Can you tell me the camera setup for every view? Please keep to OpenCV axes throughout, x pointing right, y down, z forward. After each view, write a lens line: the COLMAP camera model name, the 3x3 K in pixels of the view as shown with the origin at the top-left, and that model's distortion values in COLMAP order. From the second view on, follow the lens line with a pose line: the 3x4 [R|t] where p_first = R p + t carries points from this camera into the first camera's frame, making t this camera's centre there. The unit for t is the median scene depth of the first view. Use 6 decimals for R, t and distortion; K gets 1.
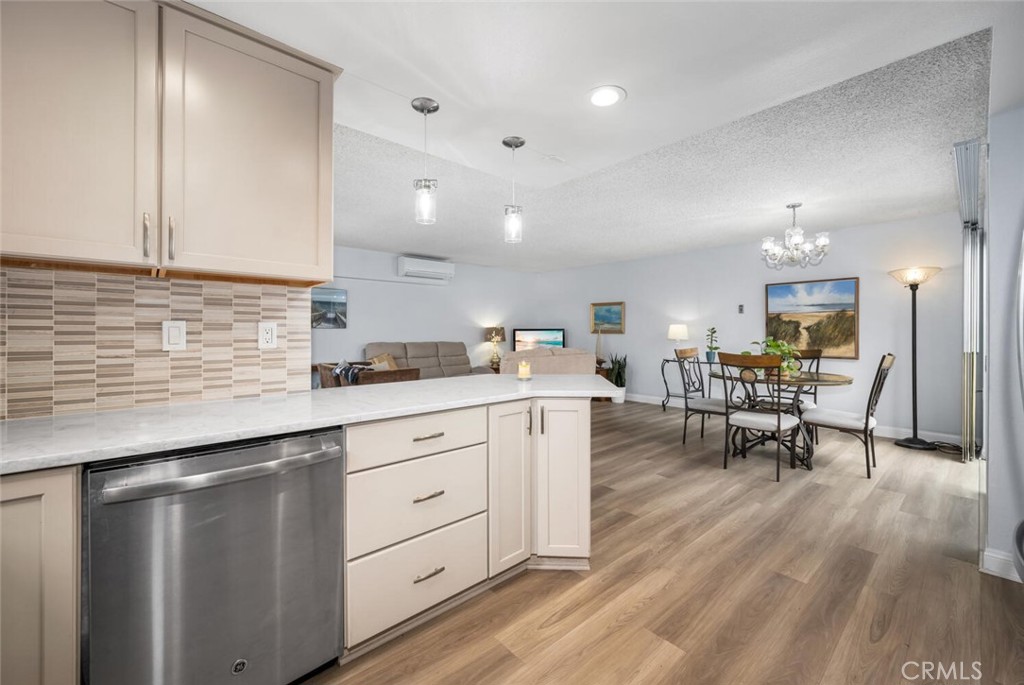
lens RADIAL K [[408.6, 0, 508.0], [0, 408.6, 337.0], [0, 0, 1]] dist [-0.000693, -0.000795]
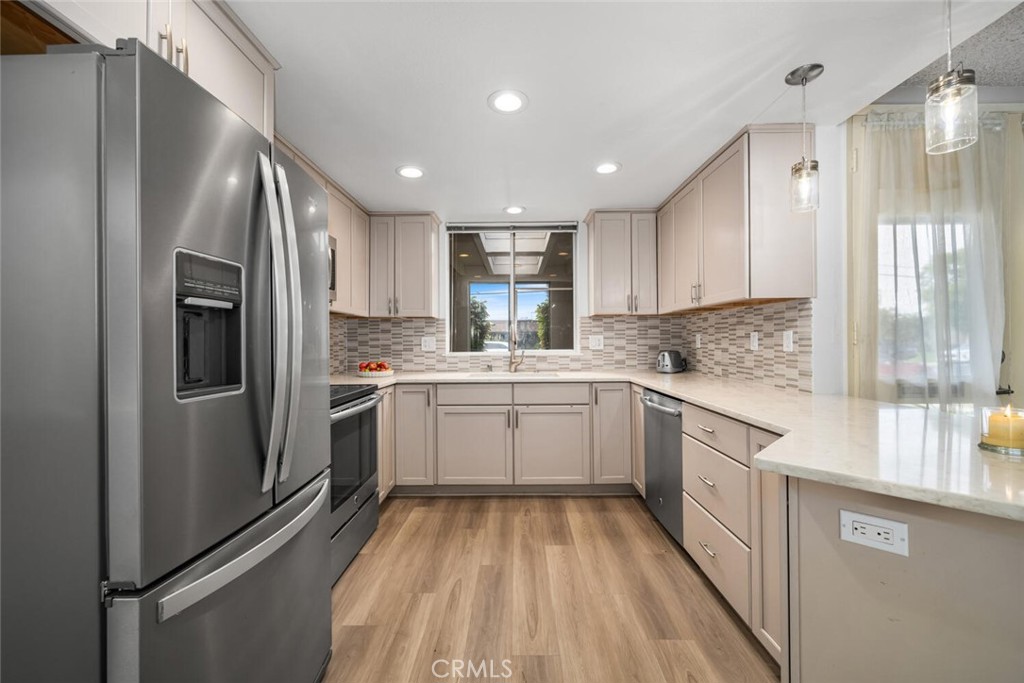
lens RADIAL K [[408.6, 0, 515.0], [0, 408.6, 338.5], [0, 0, 1]] dist [-0.000693, -0.000795]
pose [[-0.656137, -0.002716, -0.754637, 0.711983], [-0.005582, 0.999984, 0.001254, -0.006814], [0.754621, 0.005035, -0.656142, 0.927041]]
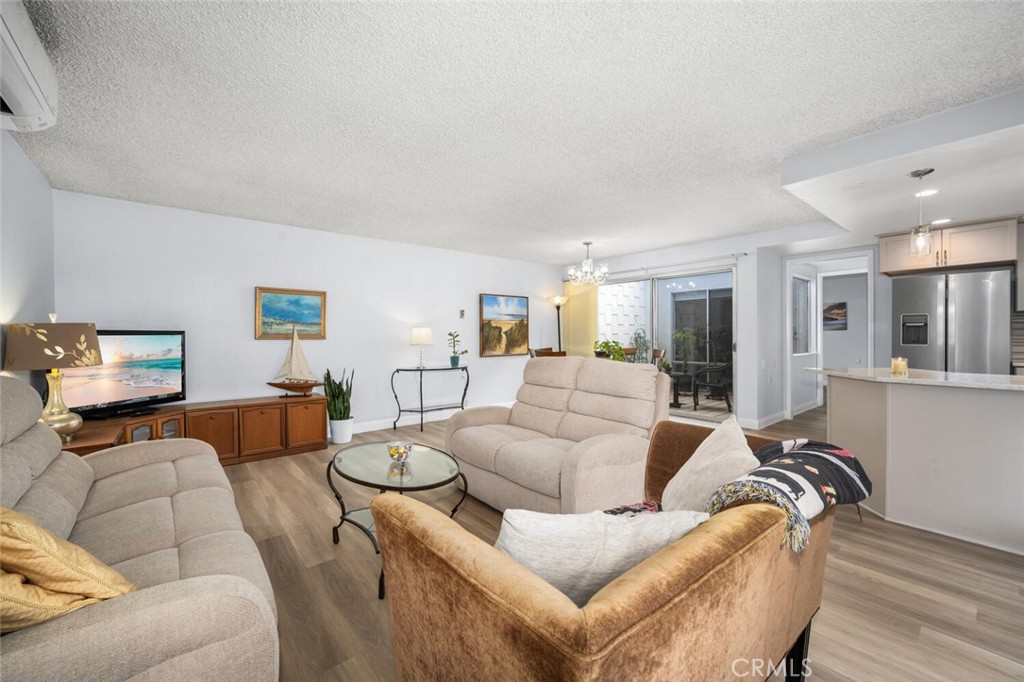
lens RADIAL K [[408.6, 0, 503.9], [0, 408.6, 339.9], [0, 0, 1]] dist [-0.000693, -0.000795]
pose [[0.028926, -0.008577, 0.999545, -1.215628], [0.020039, 0.999767, 0.007999, -0.020481], [-0.999381, 0.019798, 0.029091, 2.190446]]
